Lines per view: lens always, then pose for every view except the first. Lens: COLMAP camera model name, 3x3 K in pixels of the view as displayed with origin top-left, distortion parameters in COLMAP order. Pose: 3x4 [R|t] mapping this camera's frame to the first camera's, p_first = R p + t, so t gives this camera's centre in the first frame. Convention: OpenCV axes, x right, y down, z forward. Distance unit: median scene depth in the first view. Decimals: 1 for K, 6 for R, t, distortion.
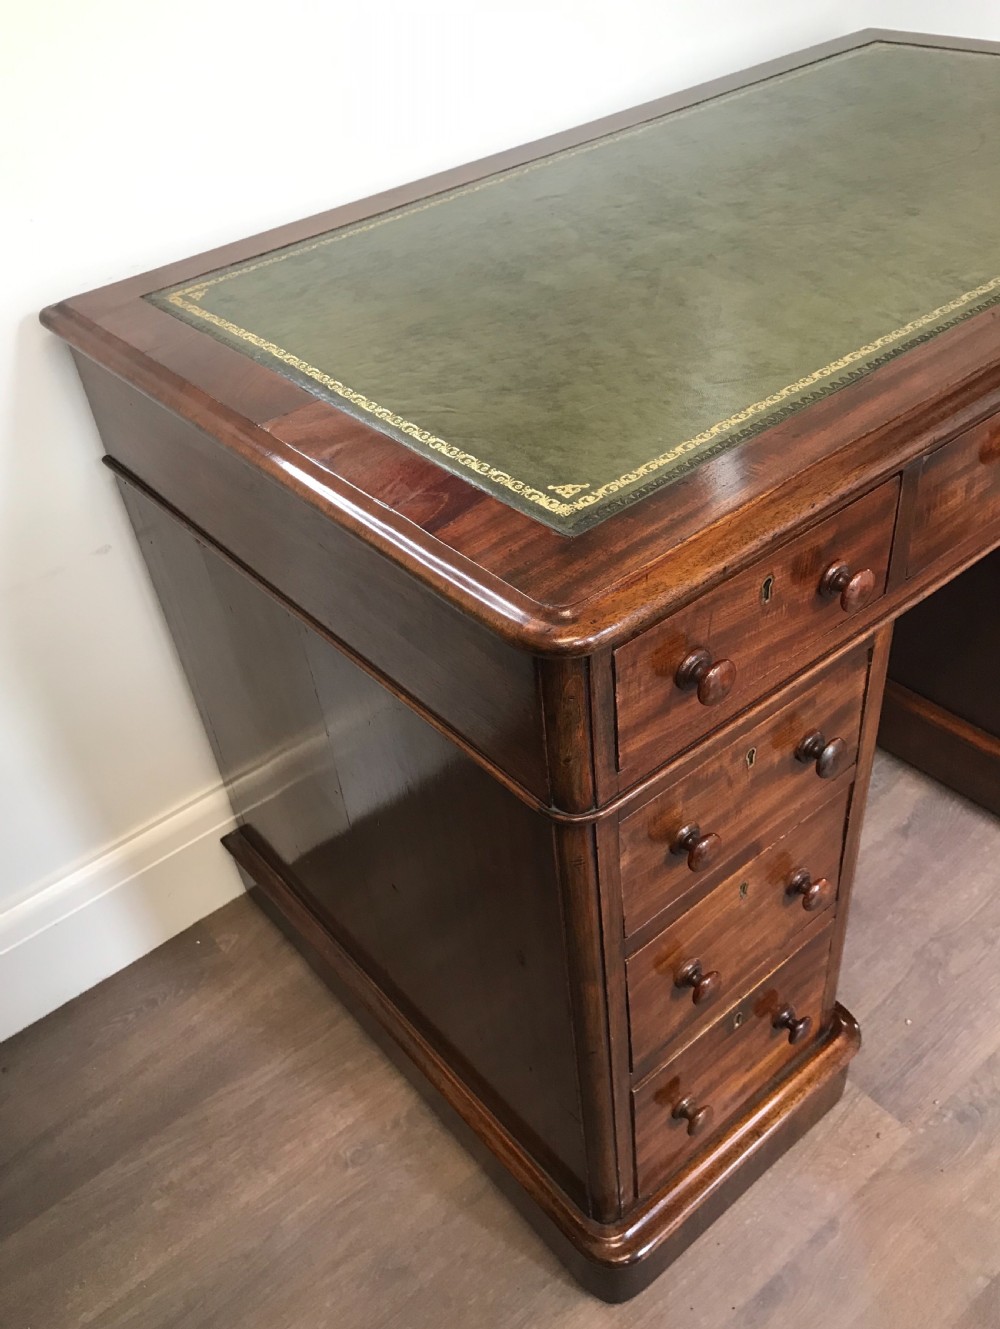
lens RADIAL K [[1145.9, 0, 500.0], [0, 1145.9, 664.5], [0, 0, 1]] dist [-0.000360, -0.003301]
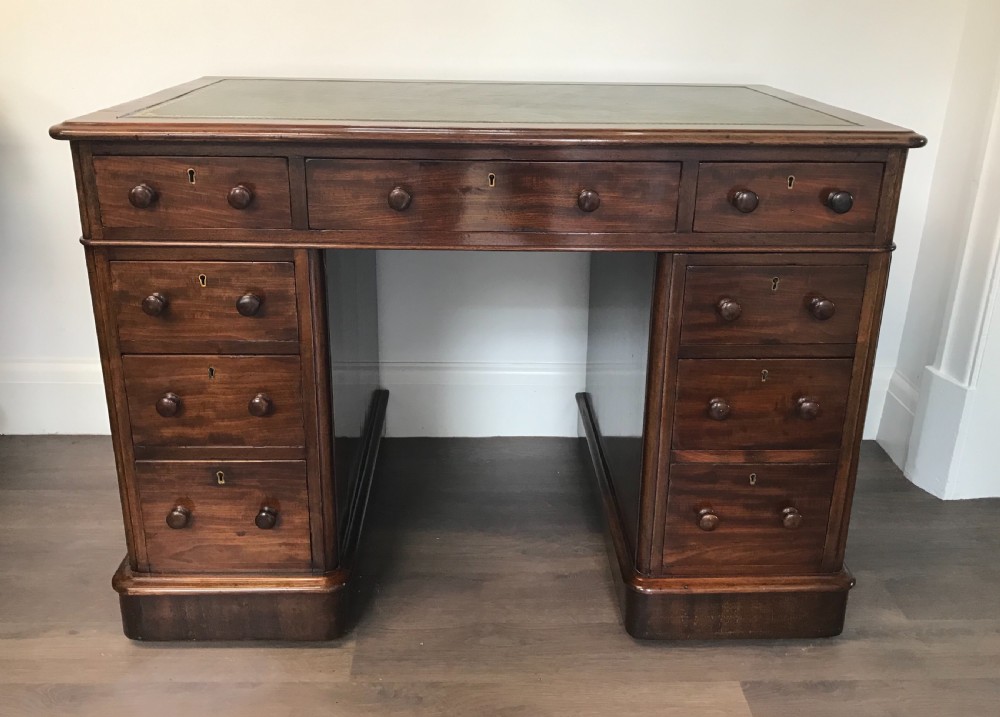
lens RADIAL K [[906.9, 0, 502.1], [0, 906.9, 315.9], [0, 0, 1]] dist [0.003549, 0.006387]
pose [[0.792082, 0.307079, -0.527549, 1.196723], [-0.454873, 0.873263, -0.174649, 0.141392], [0.407058, 0.378305, 0.831378, -0.069407]]
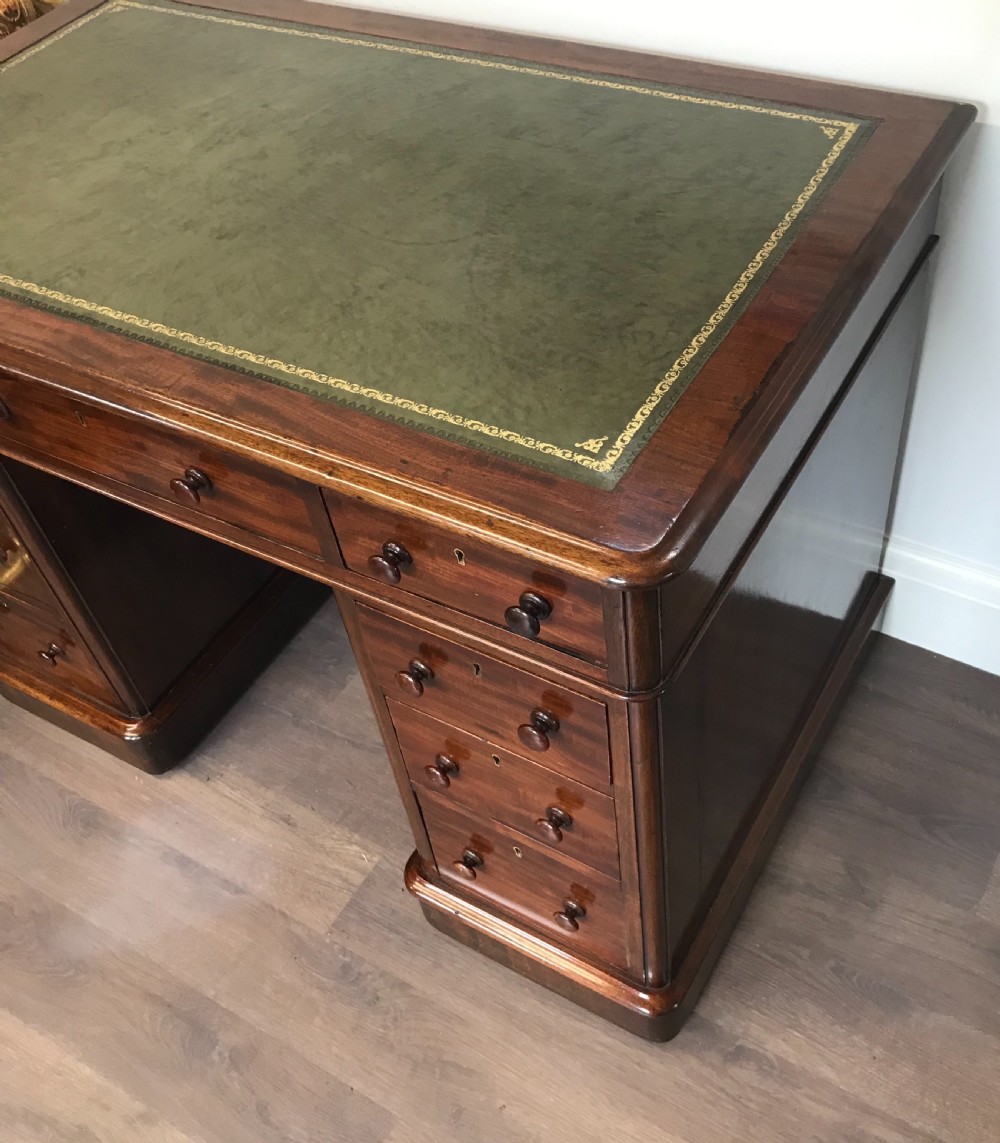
lens RADIAL K [[1194.8, 0, 546.5], [0, 1194.8, 577.0], [0, 0, 1]] dist [0.074536, -0.195593]
pose [[0.366664, 0.730713, -0.575861, 1.368289], [-0.539045, 0.671345, 0.508652, -0.920467], [0.758280, 0.123910, 0.640045, 0.519302]]
